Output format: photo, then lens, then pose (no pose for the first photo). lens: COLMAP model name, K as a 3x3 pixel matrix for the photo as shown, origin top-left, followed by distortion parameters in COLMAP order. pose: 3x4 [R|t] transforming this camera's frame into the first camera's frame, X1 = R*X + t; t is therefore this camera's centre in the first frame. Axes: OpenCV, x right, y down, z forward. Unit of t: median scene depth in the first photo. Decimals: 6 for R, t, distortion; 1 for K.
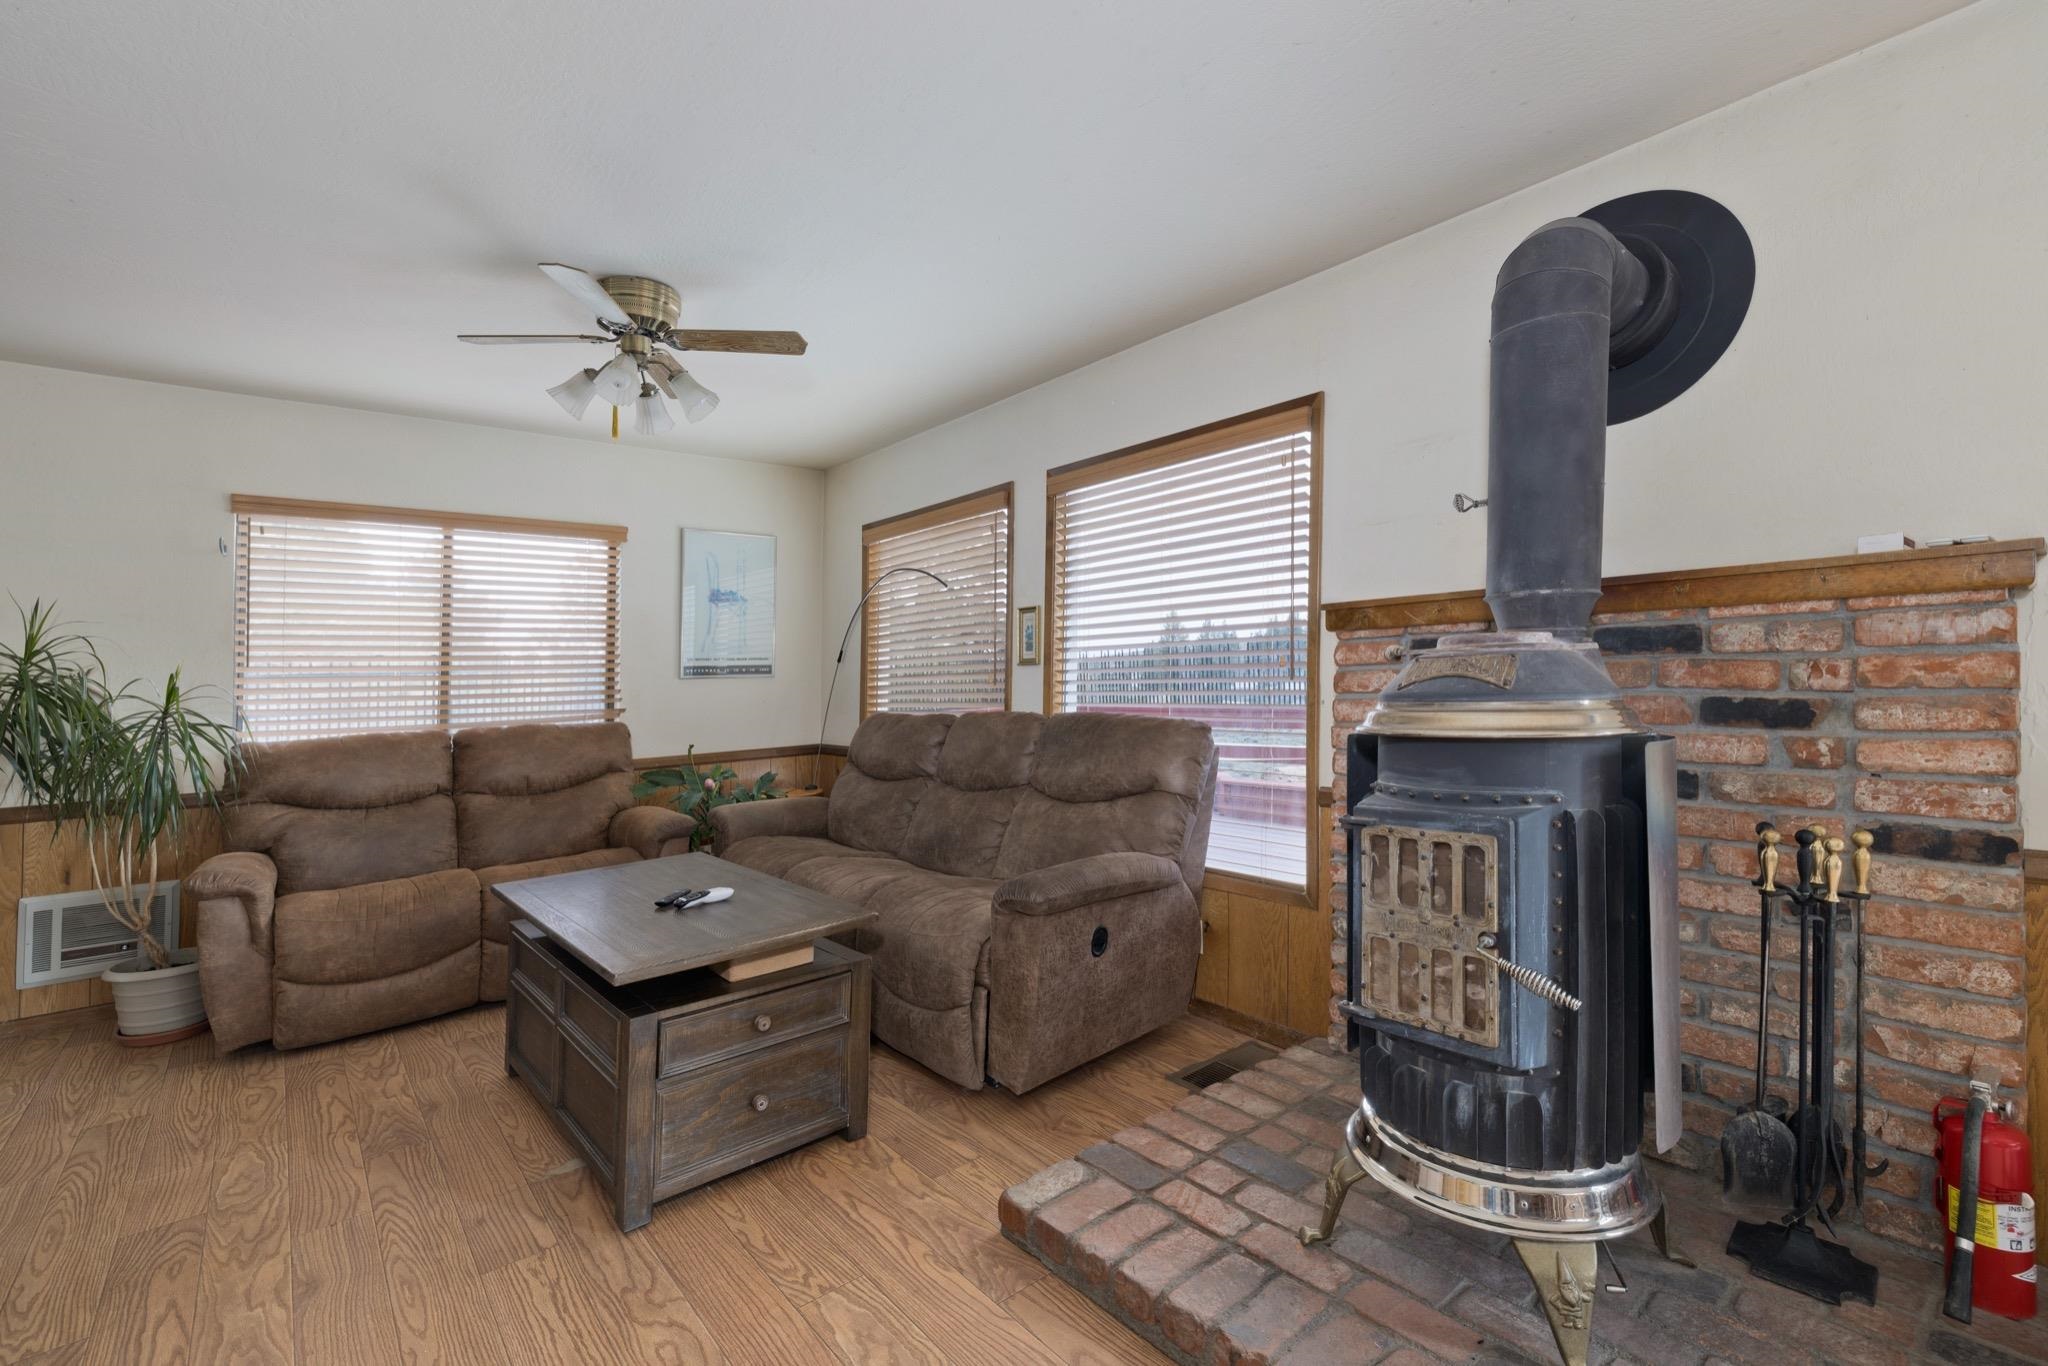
lens RADIAL K [[892.8, 0, 1029.6], [0, 892.8, 637.9], [0, 0, 1]] dist [0.001439, -0.000061]
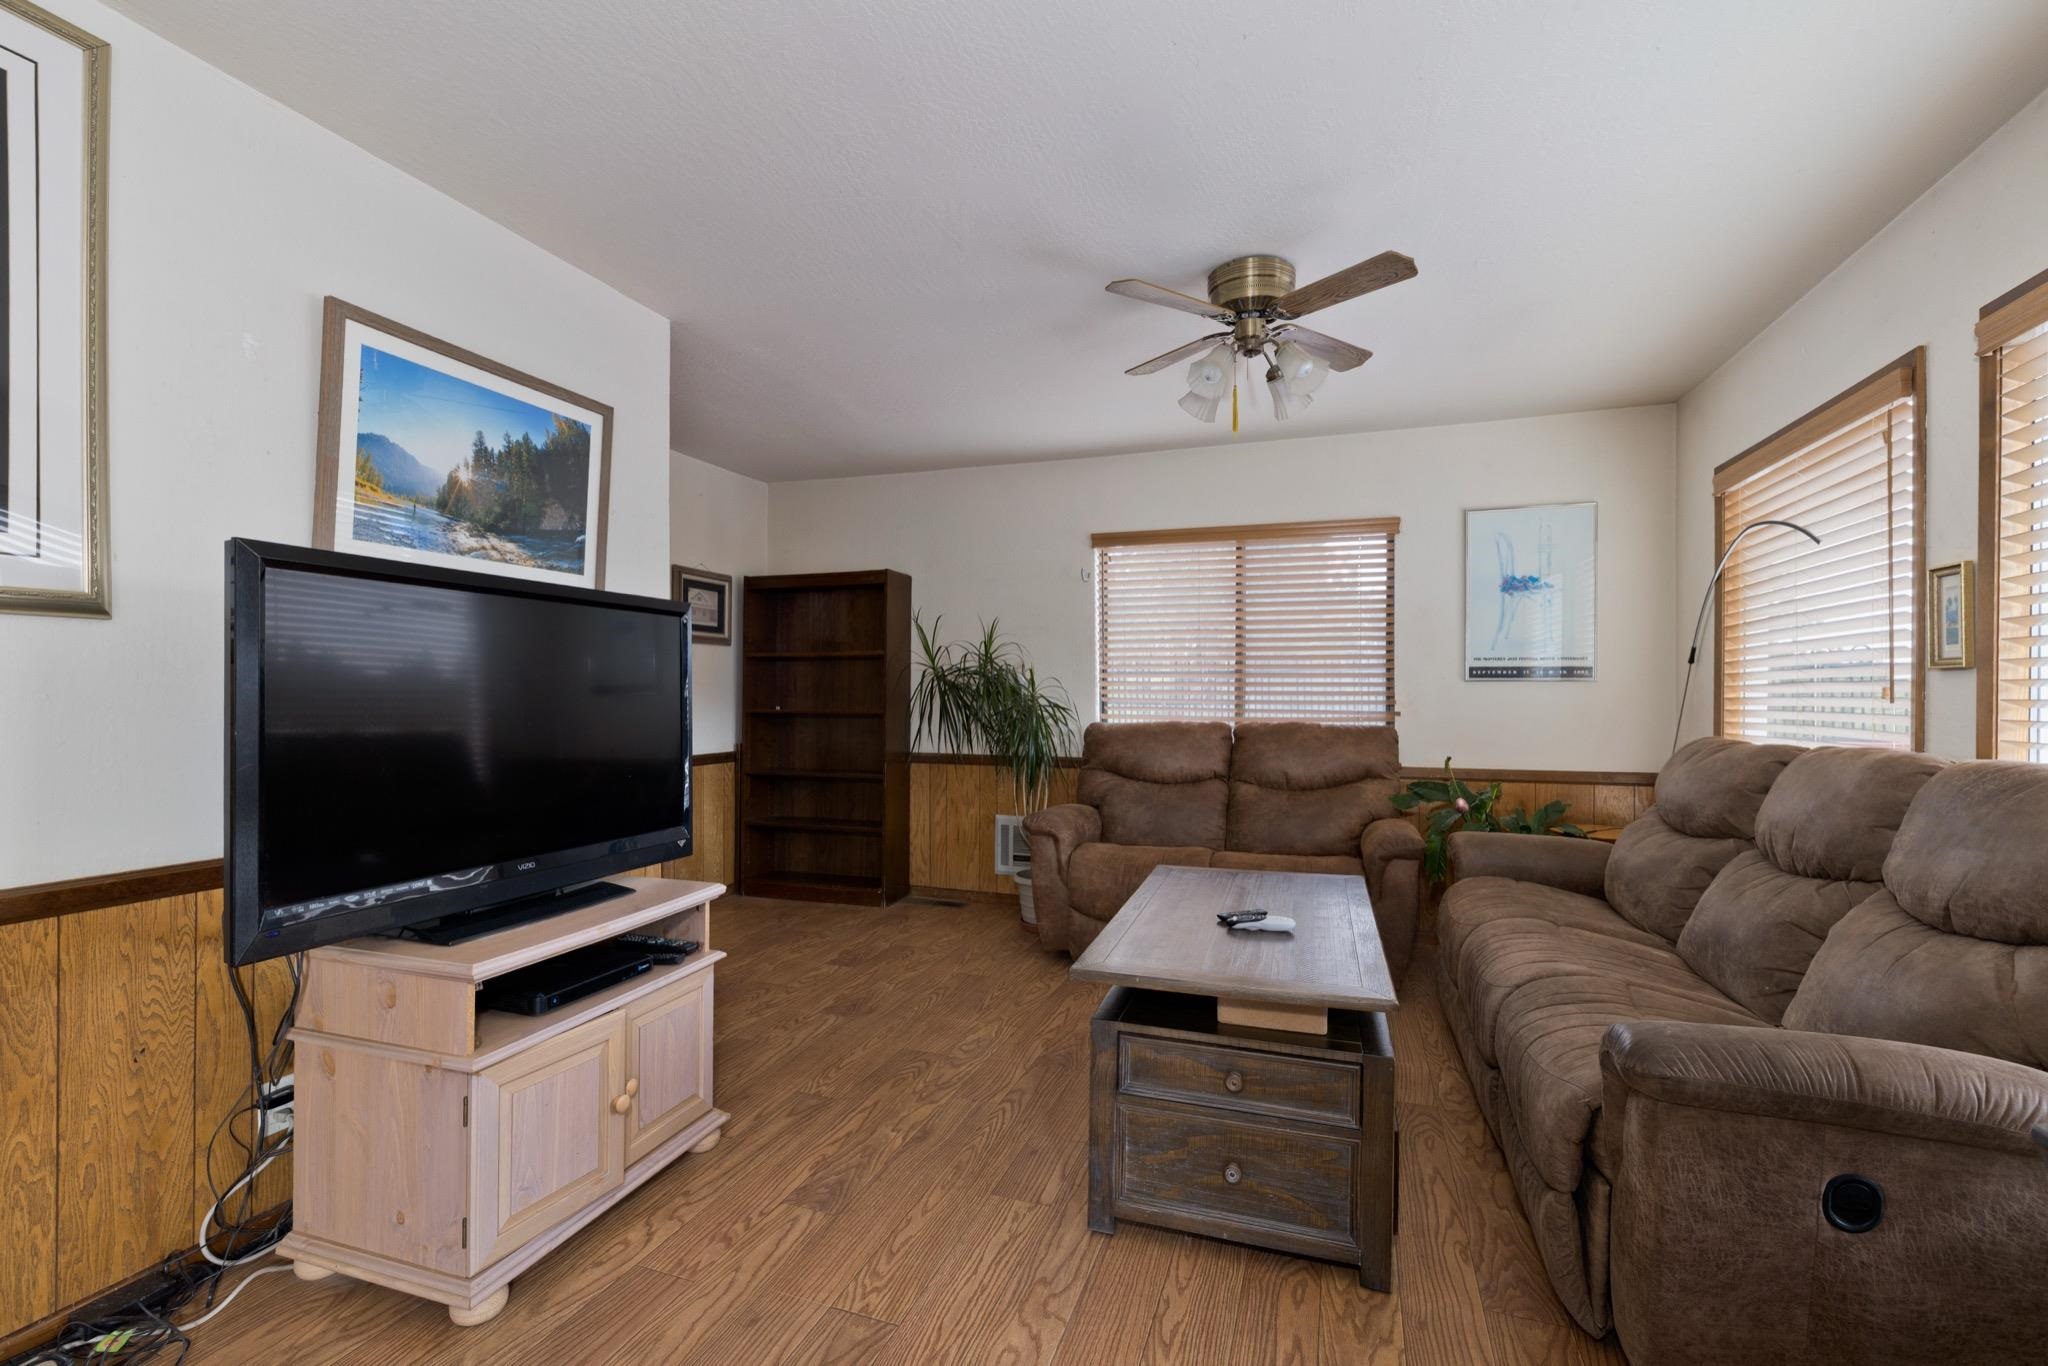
lens RADIAL K [[903.5, 0, 1009.9], [0, 903.5, 644.5], [0, 0, 1]] dist [-0.000599, -0.000625]
pose [[0.497267, -0.013440, -0.867493, 0.199616], [0.019507, 0.999800, -0.004308, 0.006074], [0.867378, -0.014780, 0.497430, 0.219266]]
